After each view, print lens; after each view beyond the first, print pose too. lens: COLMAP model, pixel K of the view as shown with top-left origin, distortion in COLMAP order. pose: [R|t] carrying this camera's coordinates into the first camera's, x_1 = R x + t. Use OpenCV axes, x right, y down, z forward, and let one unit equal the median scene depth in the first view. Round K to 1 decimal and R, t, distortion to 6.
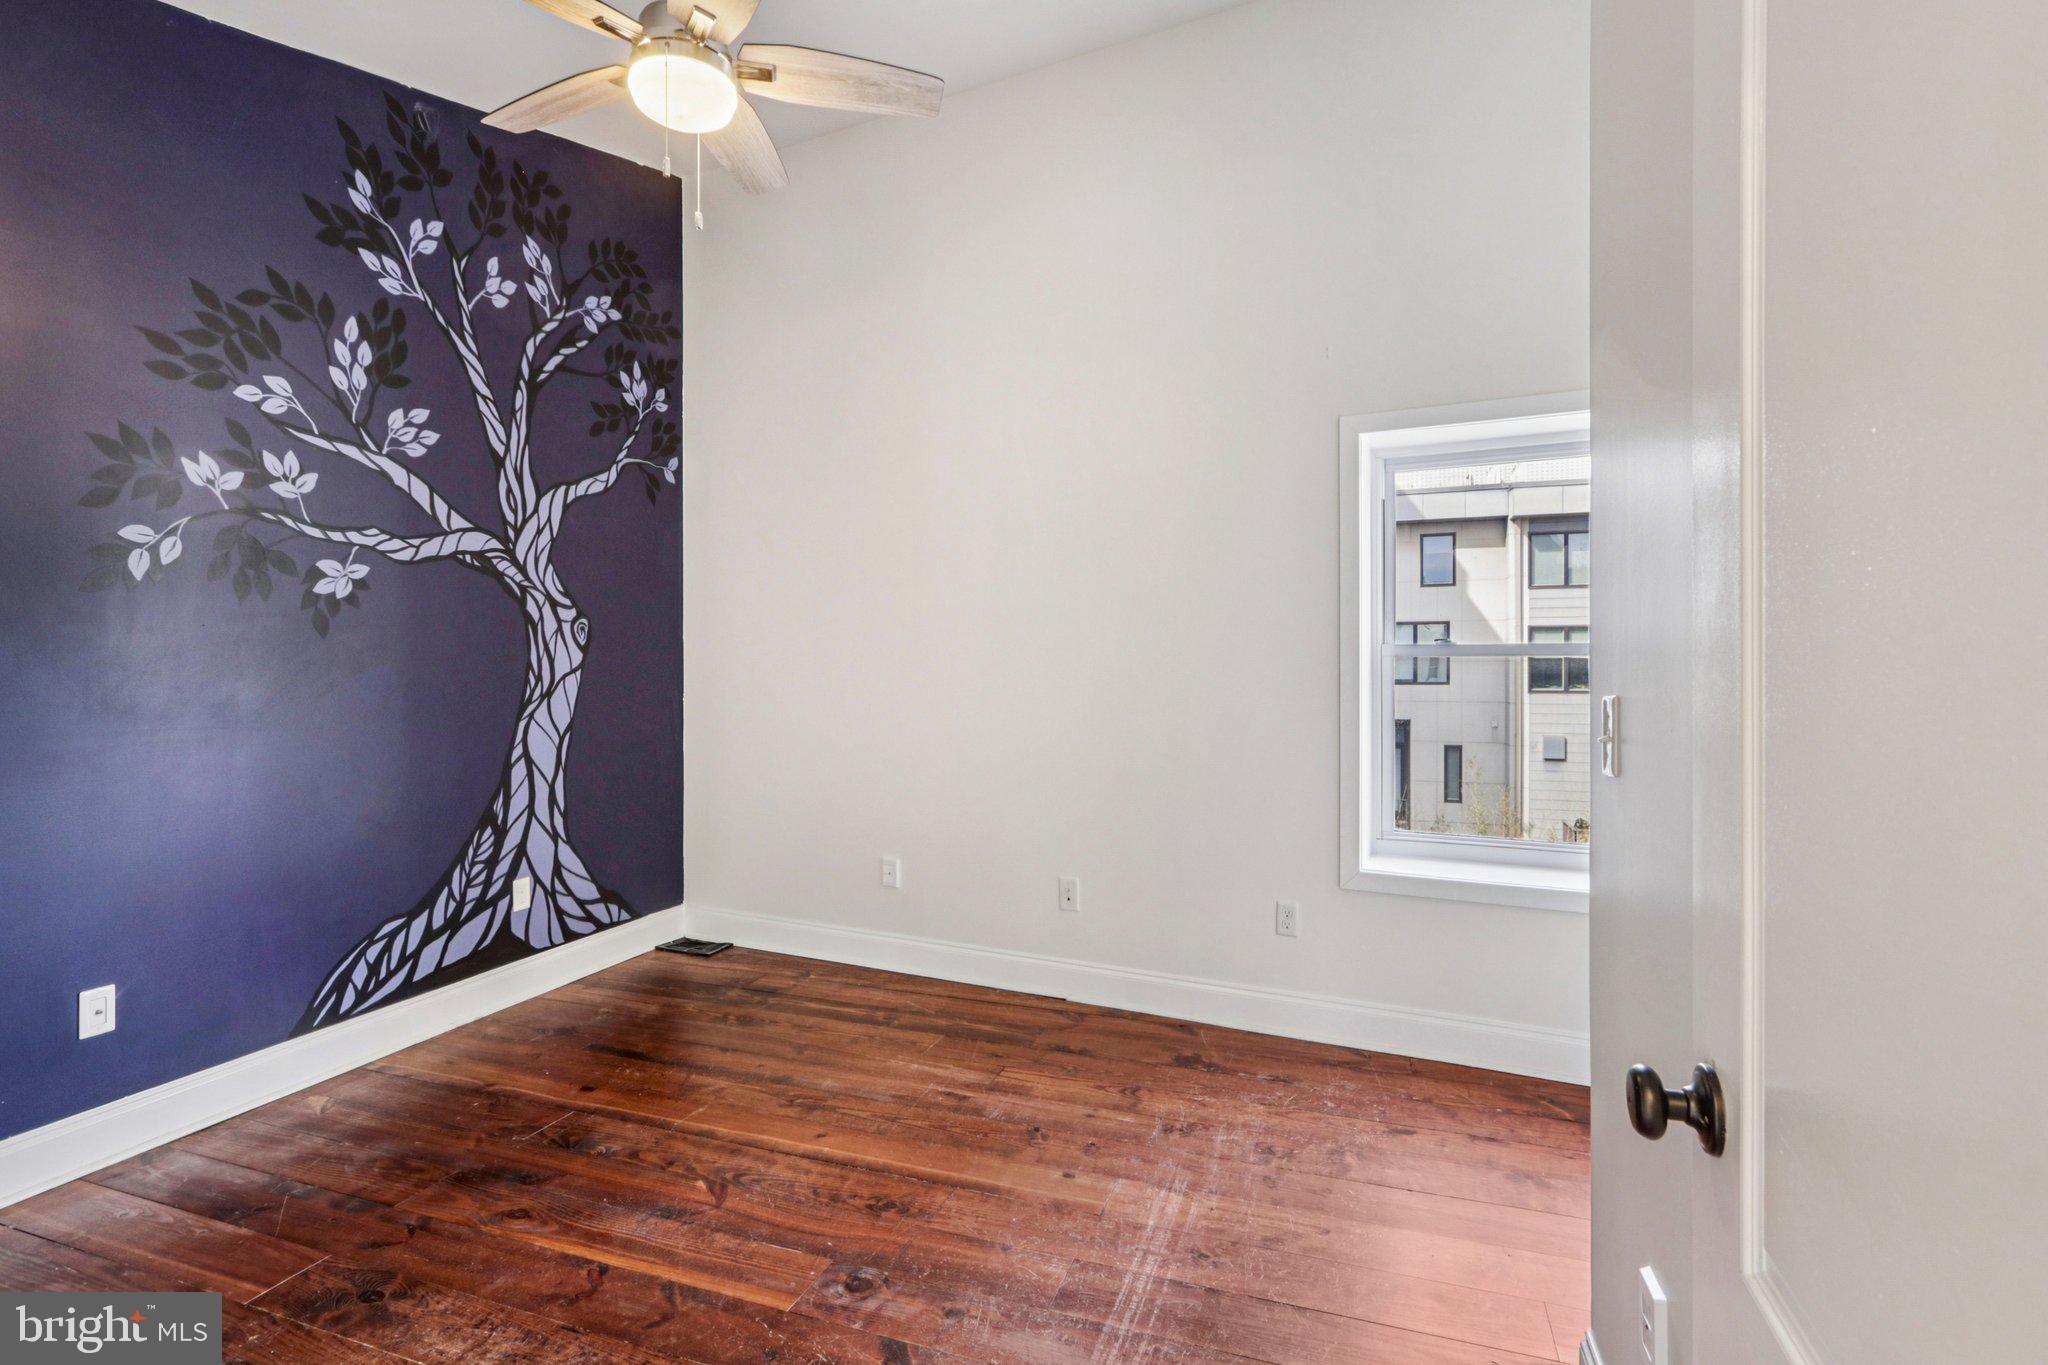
lens RADIAL K [[970.9, 0, 1025.1], [0, 970.9, 675.7], [0, 0, 1]] dist [-0.004586, 0.002271]
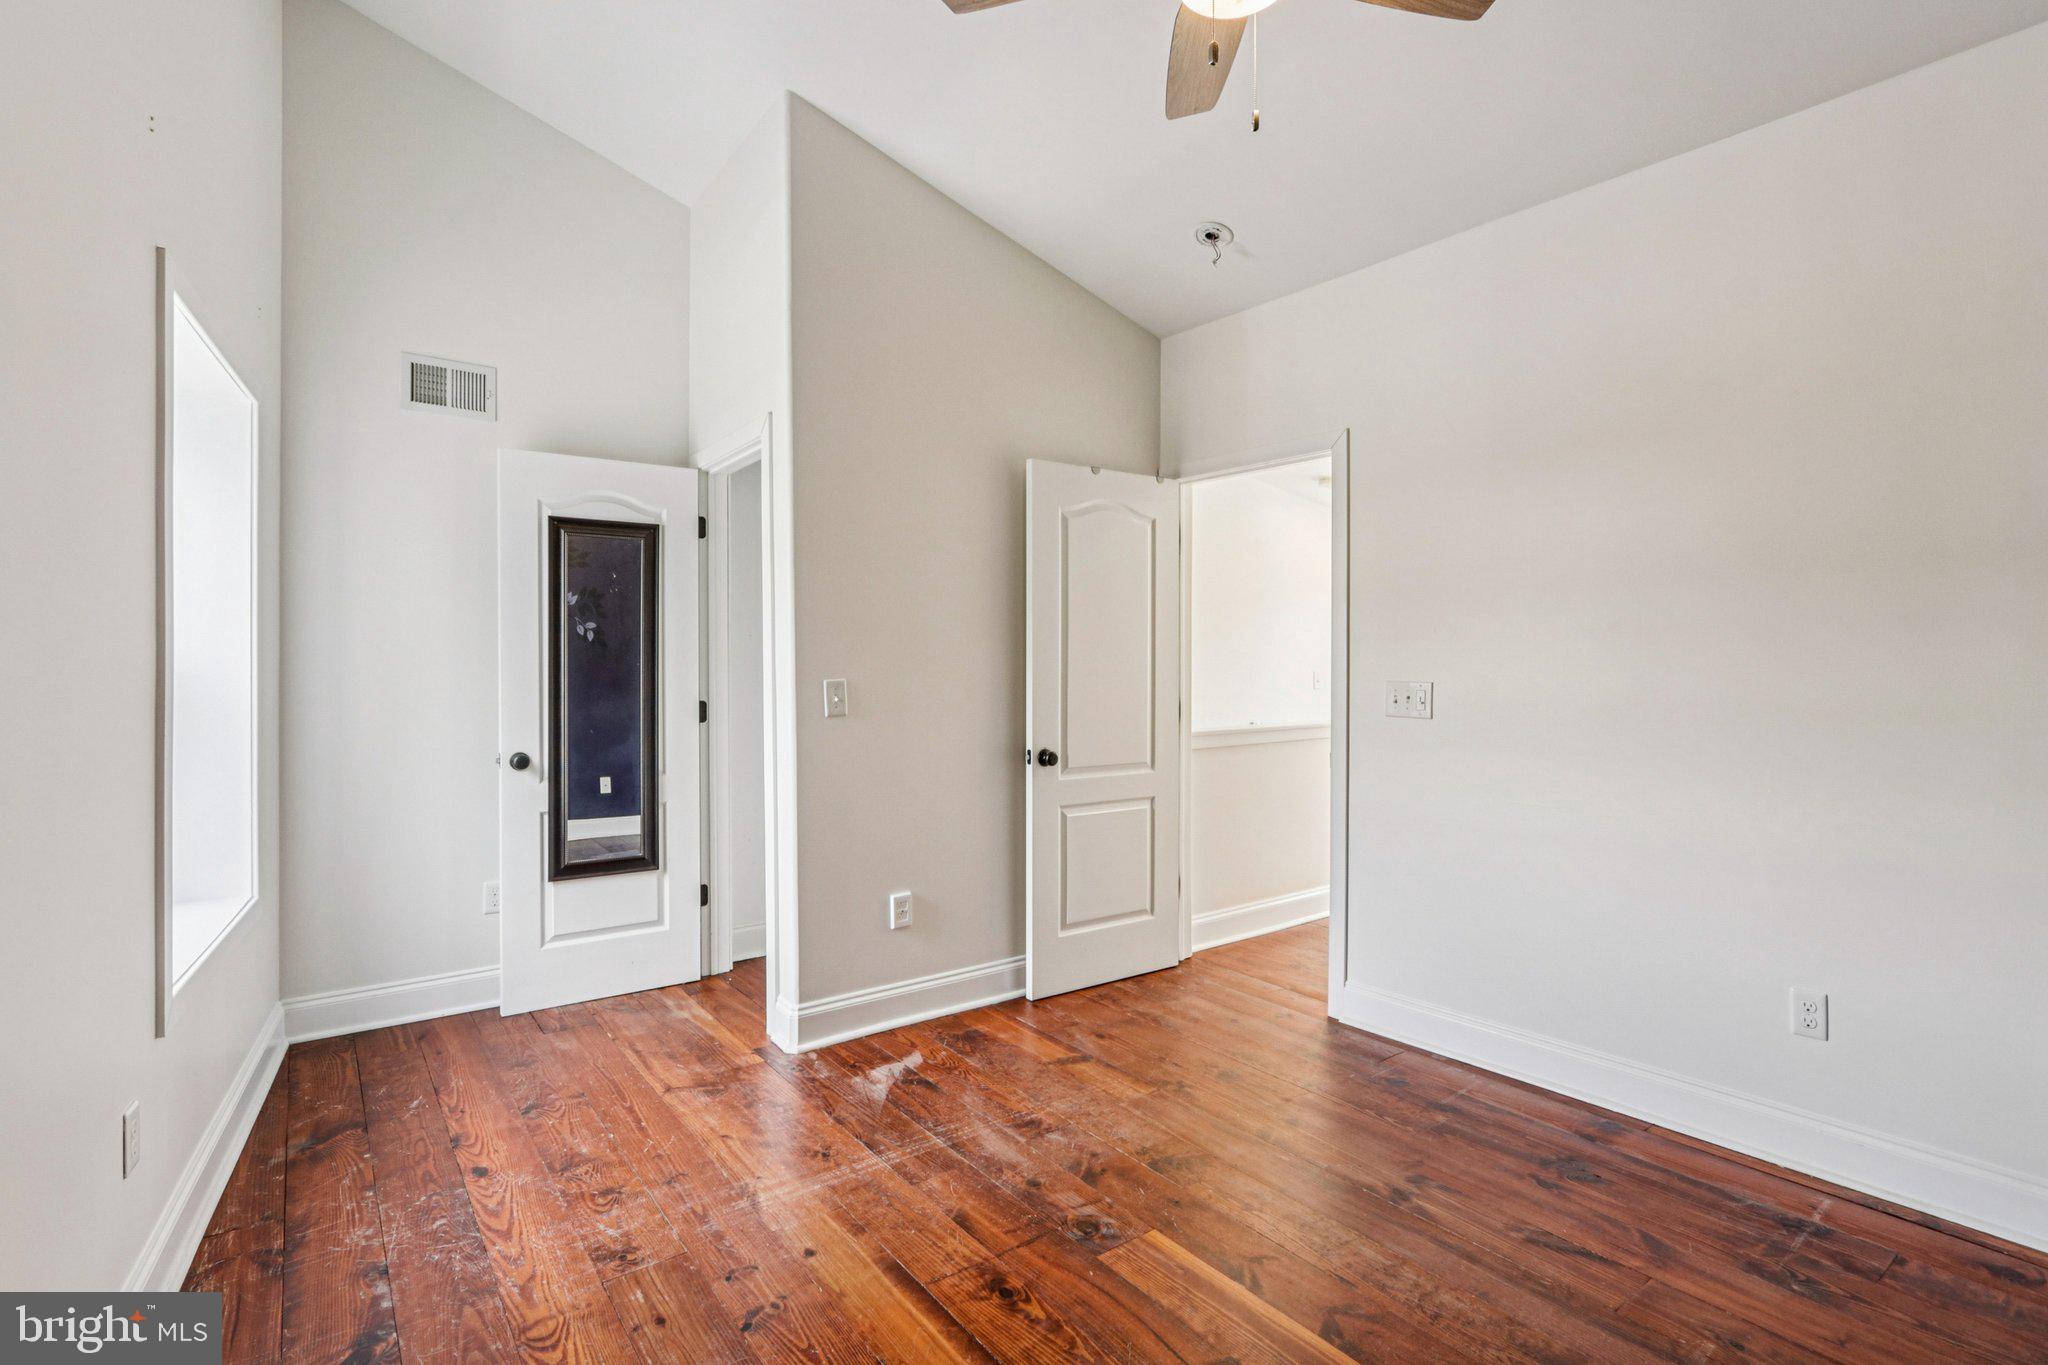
lens RADIAL K [[970.9, 0, 1023.3], [0, 970.9, 675.2], [0, 0, 1]] dist [-0.004586, 0.002271]
pose [[-0.837613, -0.004307, 0.546247, -0.682515], [0.002477, 0.999929, 0.011683, -0.010536], [-0.546258, 0.011139, -0.837543, 1.882086]]
